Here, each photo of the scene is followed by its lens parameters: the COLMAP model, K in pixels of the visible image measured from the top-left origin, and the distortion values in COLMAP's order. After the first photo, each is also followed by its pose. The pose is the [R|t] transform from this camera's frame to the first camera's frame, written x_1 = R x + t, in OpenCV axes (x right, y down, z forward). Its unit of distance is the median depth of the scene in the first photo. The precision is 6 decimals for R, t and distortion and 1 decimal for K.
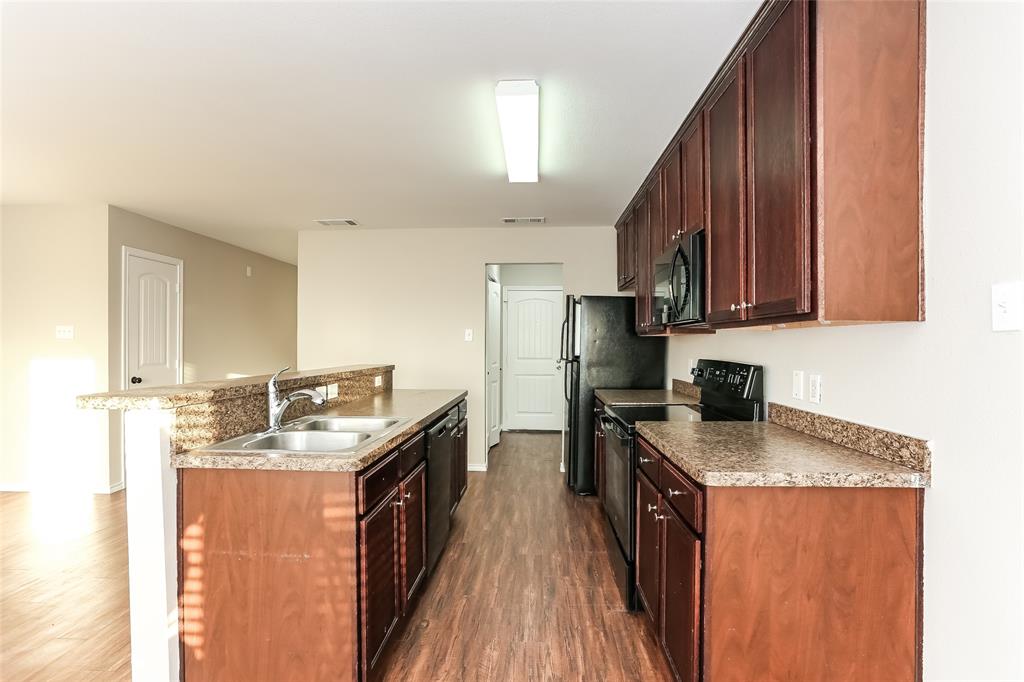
lens RADIAL K [[491.7, 0, 507.3], [0, 491.7, 344.6], [0, 0, 1]] dist [-0.033025, 0.000317]
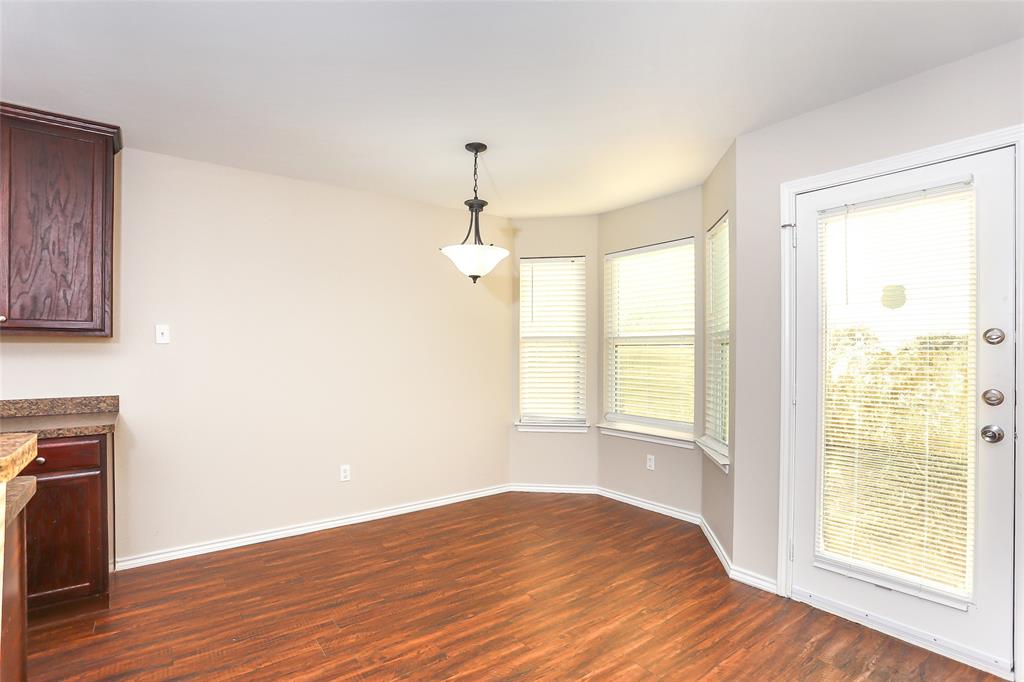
lens RADIAL K [[502.9, 0, 513.1], [0, 502.9, 349.5], [0, 0, 1]] dist [-0.040250, 0.000173]
pose [[-0.638629, -0.002211, 0.769511, -1.071672], [-0.002090, 0.999997, 0.001139, -0.002971], [-0.769512, -0.000881, -0.638632, 0.602179]]
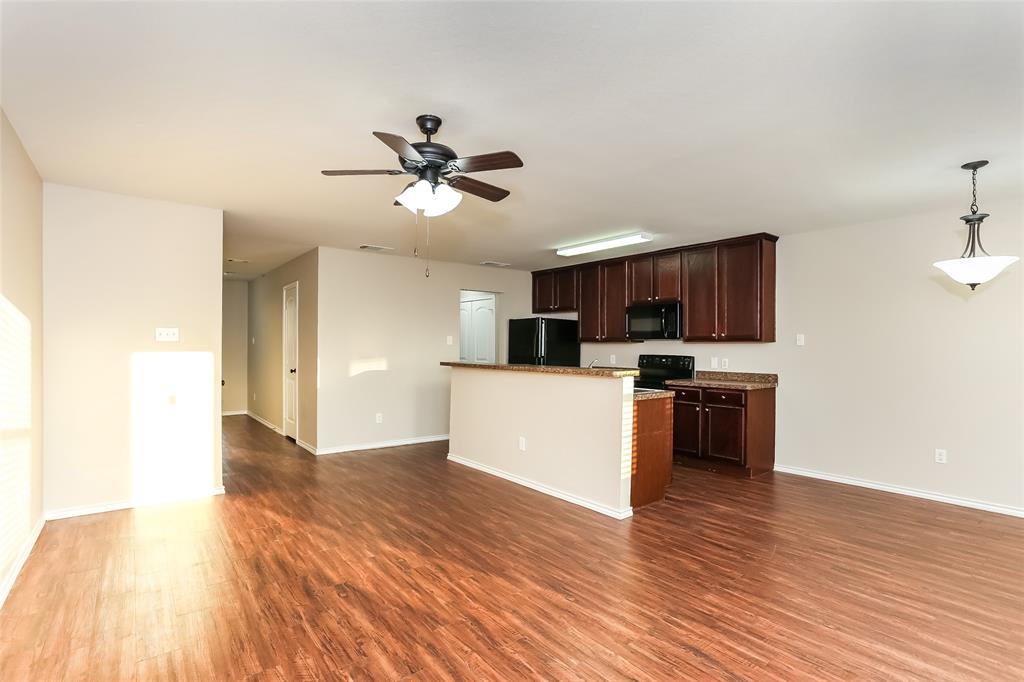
lens RADIAL K [[491.7, 0, 507.3], [0, 491.7, 344.6], [0, 0, 1]] dist [-0.033025, 0.000317]
pose [[0.758905, 0.003058, 0.651194, -1.870000], [-0.002062, 0.999995, -0.002293, -0.010801], [-0.651198, 0.000397, 0.758908, -0.300815]]
